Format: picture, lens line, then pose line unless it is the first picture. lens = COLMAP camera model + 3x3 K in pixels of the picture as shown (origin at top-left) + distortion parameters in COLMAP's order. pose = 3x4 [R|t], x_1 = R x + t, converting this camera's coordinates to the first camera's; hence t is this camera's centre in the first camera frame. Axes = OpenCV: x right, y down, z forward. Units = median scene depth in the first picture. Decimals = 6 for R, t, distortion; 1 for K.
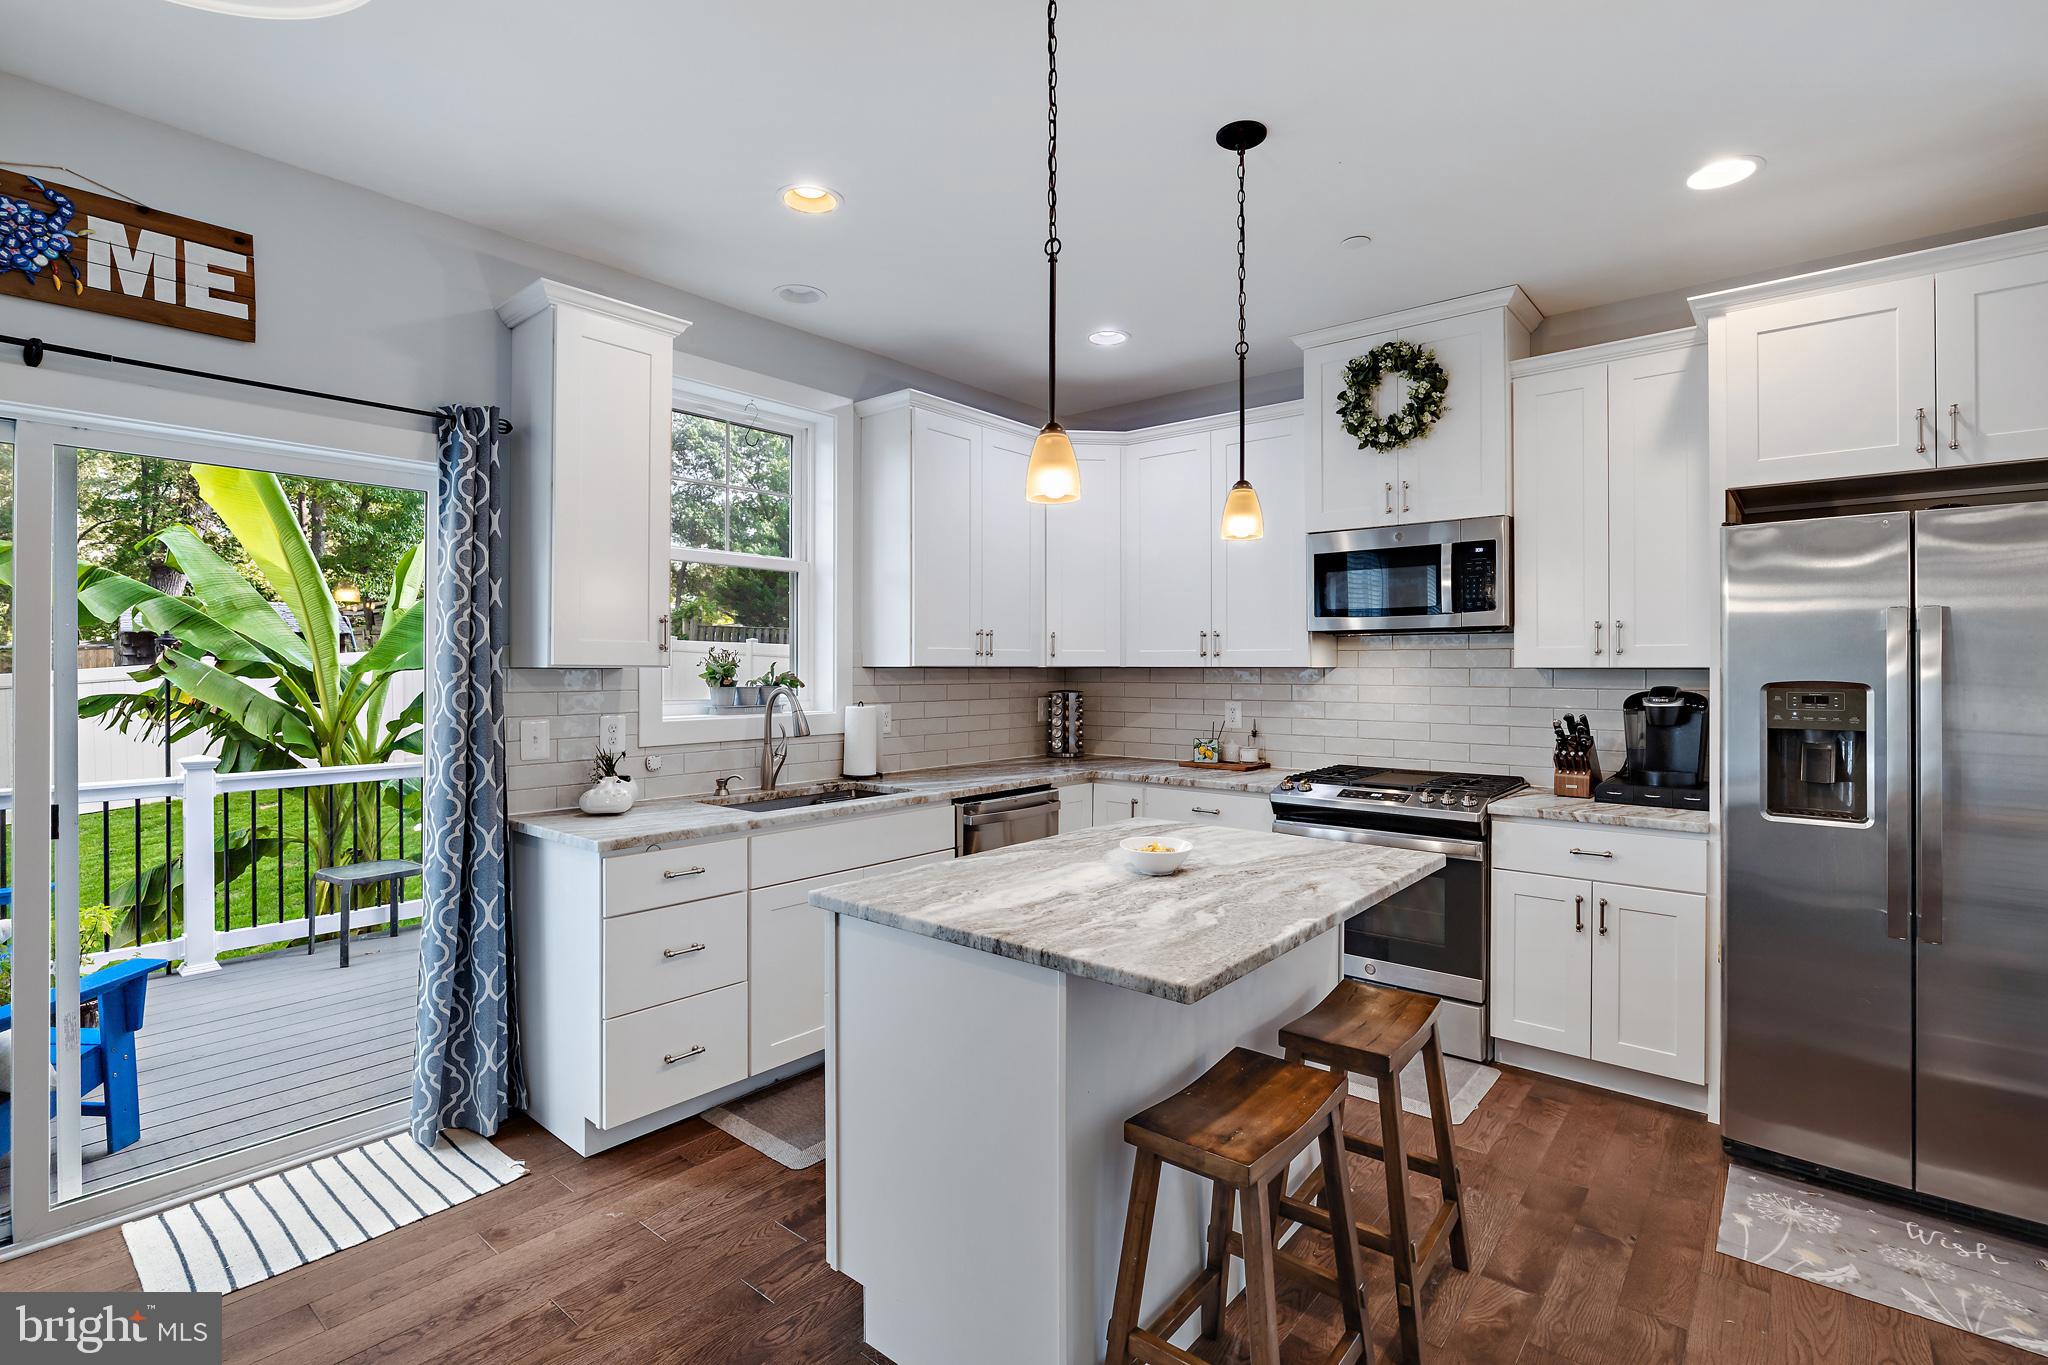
lens RADIAL K [[939.3, 0, 1013.8], [0, 939.3, 664.2], [0, 0, 1]] dist [-0.007098, 0.001895]
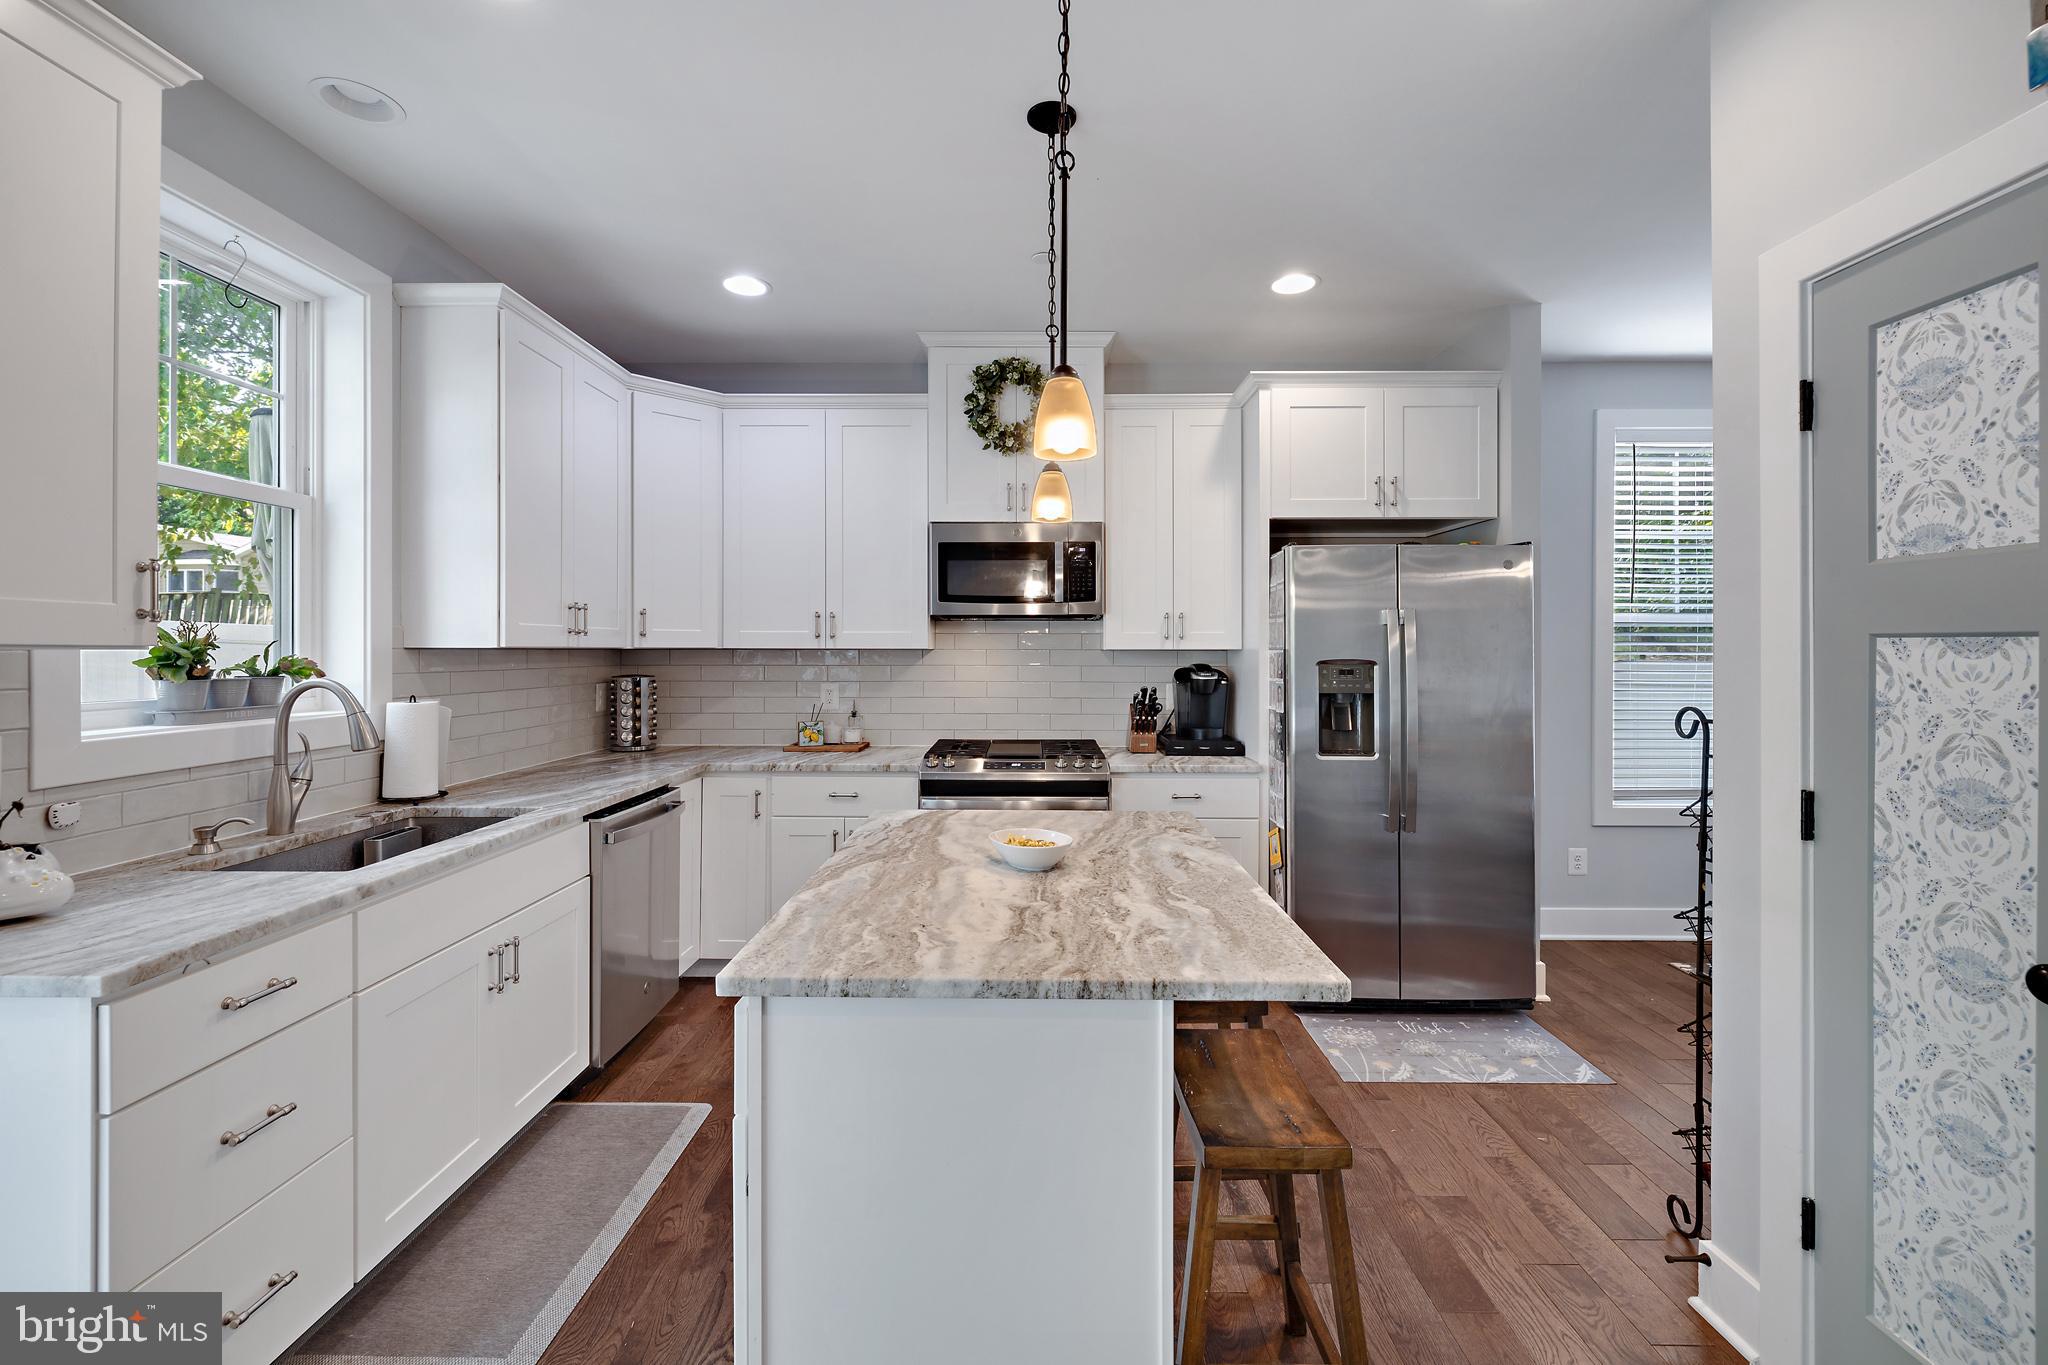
lens RADIAL K [[860.9, 0, 1013.8], [0, 860.9, 649.1], [0, 0, 1]] dist [-0.001096, -0.000291]
pose [[0.774772, 0.000687, 0.632240, -0.251272], [-0.003053, 0.999992, 0.002654, 0.000625], [-0.632233, -0.003987, 0.774768, 0.211755]]
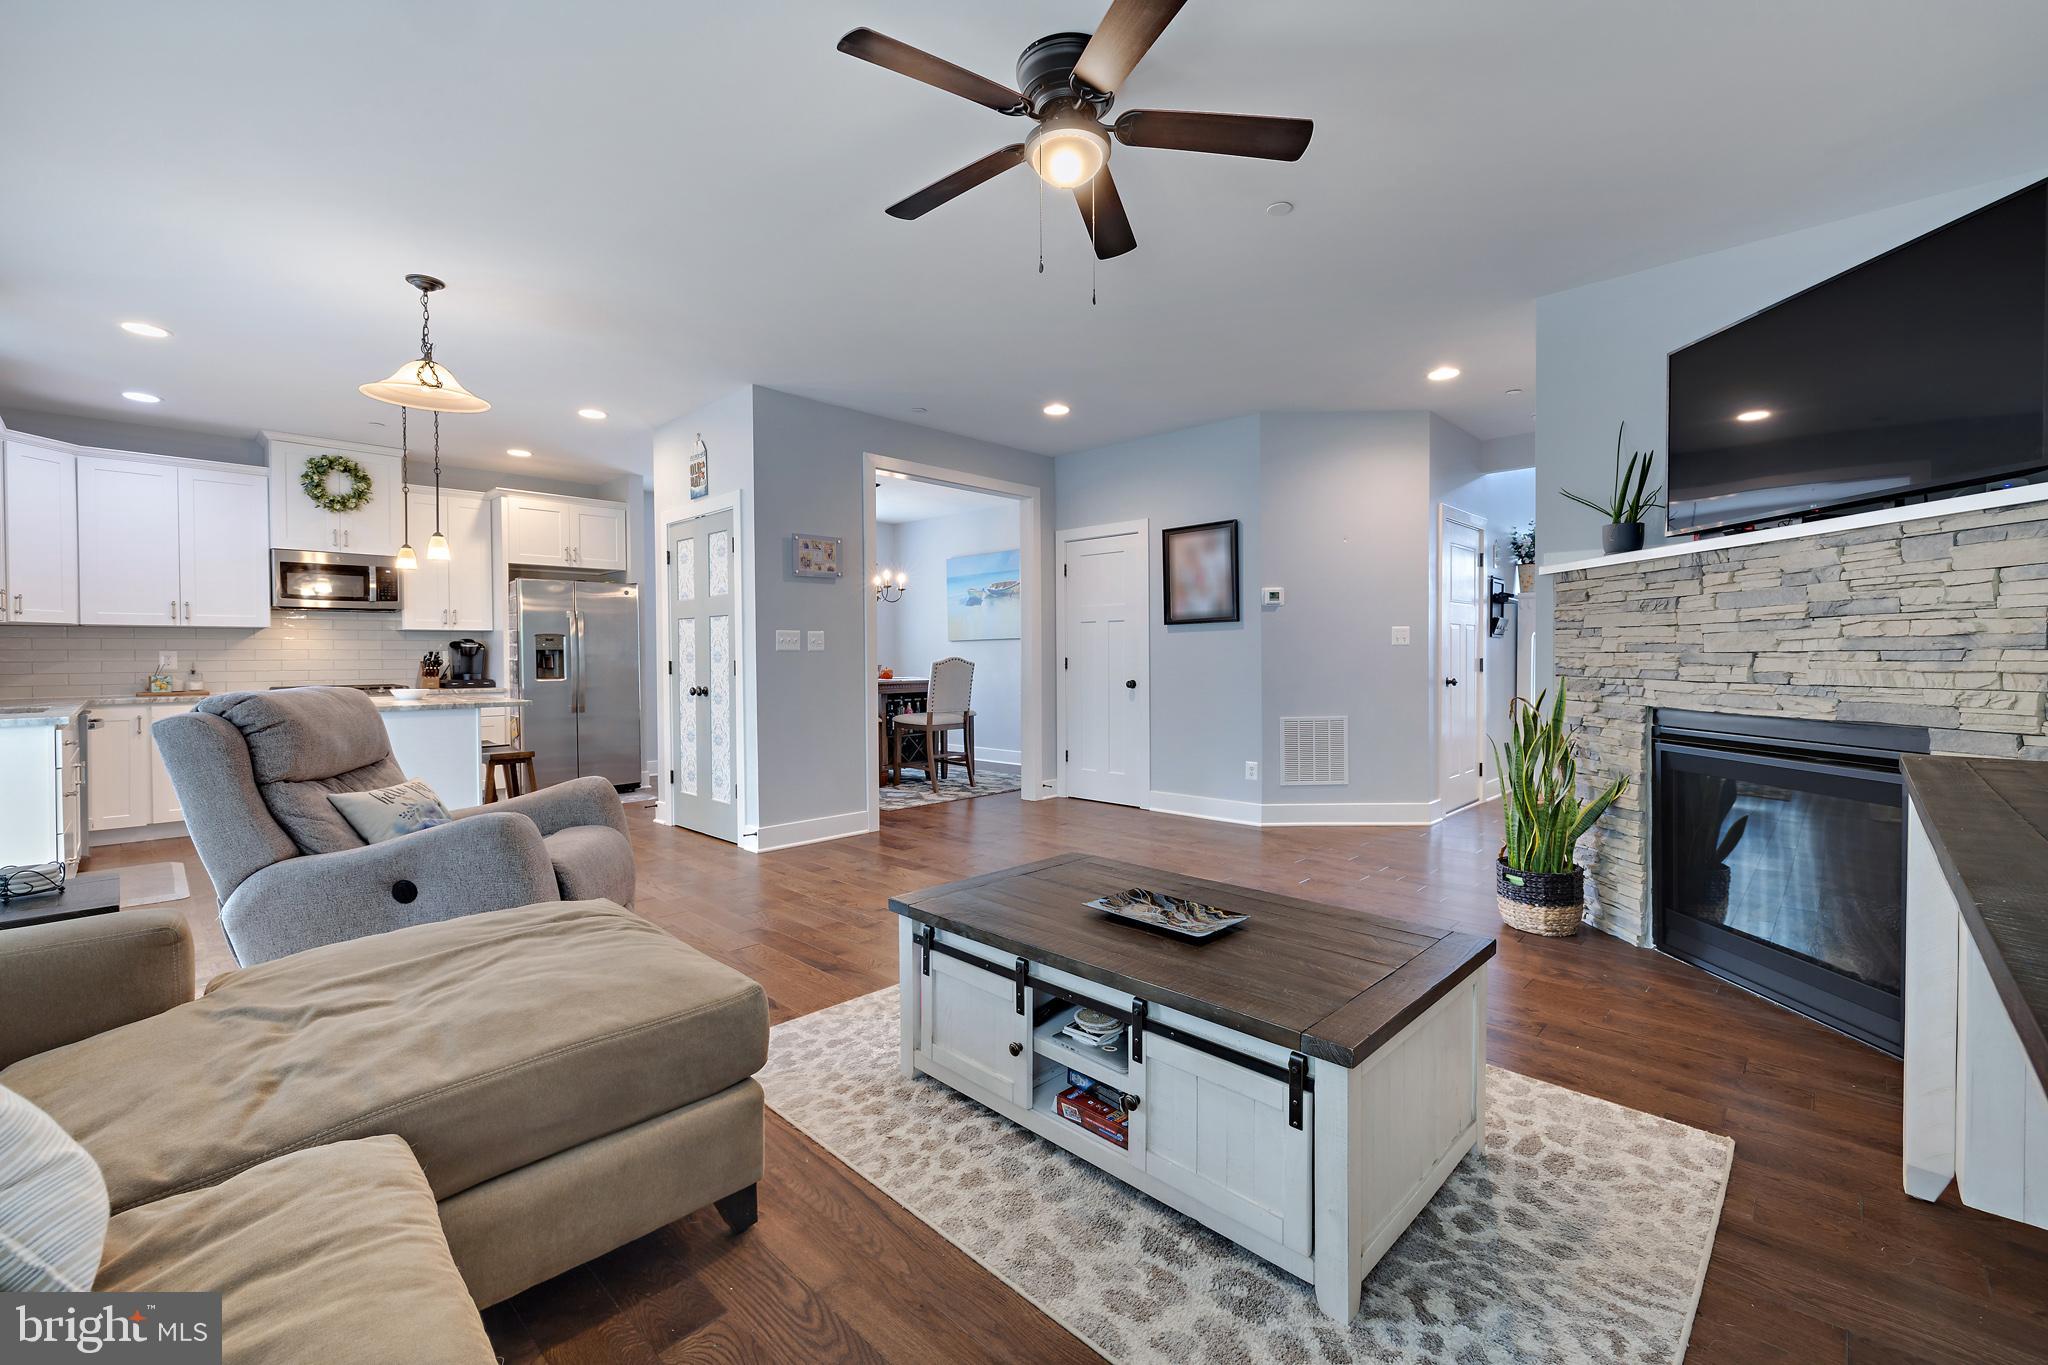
lens RADIAL K [[860.9, 0, 1017.9], [0, 860.9, 669.5], [0, 0, 1]] dist [-0.001096, -0.000291]
pose [[0.066592, -0.014919, 0.997669, -1.274923], [0.003248, 0.999886, 0.014735, 0.068091], [-0.997775, 0.002259, 0.066633, -0.492532]]
